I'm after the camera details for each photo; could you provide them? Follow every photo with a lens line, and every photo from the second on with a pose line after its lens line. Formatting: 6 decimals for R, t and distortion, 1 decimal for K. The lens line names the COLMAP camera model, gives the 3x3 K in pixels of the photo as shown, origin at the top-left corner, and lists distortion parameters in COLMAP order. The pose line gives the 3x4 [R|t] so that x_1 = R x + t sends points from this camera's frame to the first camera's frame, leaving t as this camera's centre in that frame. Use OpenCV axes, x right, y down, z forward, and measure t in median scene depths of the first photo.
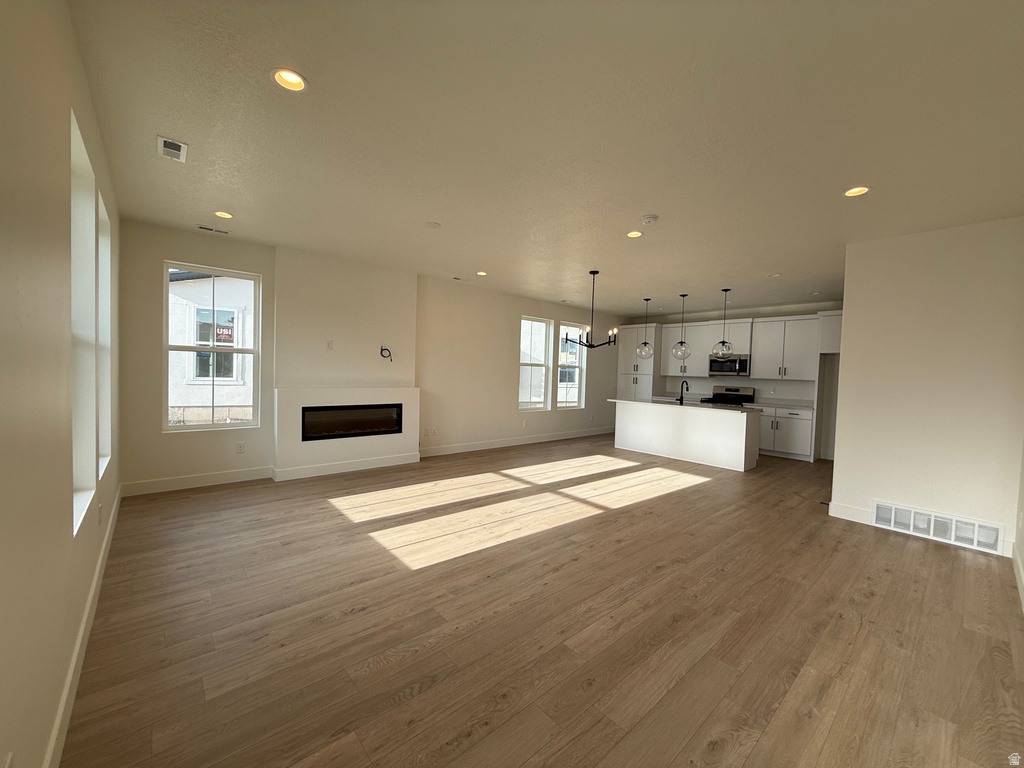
lens RADIAL K [[405.9, 0, 508.2], [0, 405.9, 383.0], [0, 0, 1]] dist [0.000614, 0.000231]
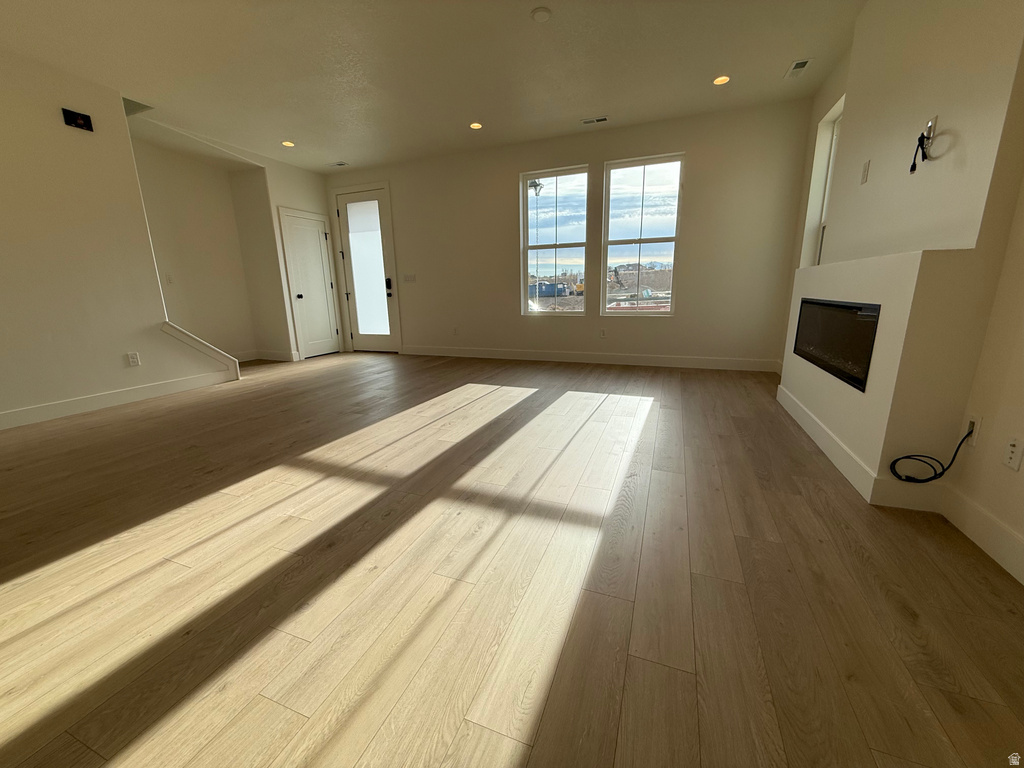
lens RADIAL K [[405.9, 0, 508.2], [0, 405.9, 383.0], [0, 0, 1]] dist [0.000614, 0.000231]
pose [[-0.890477, 0.089795, -0.446080, 0.218801], [-0.023877, 0.969763, 0.242877, 0.053730], [0.454401, 0.226927, -0.861408, 1.614205]]
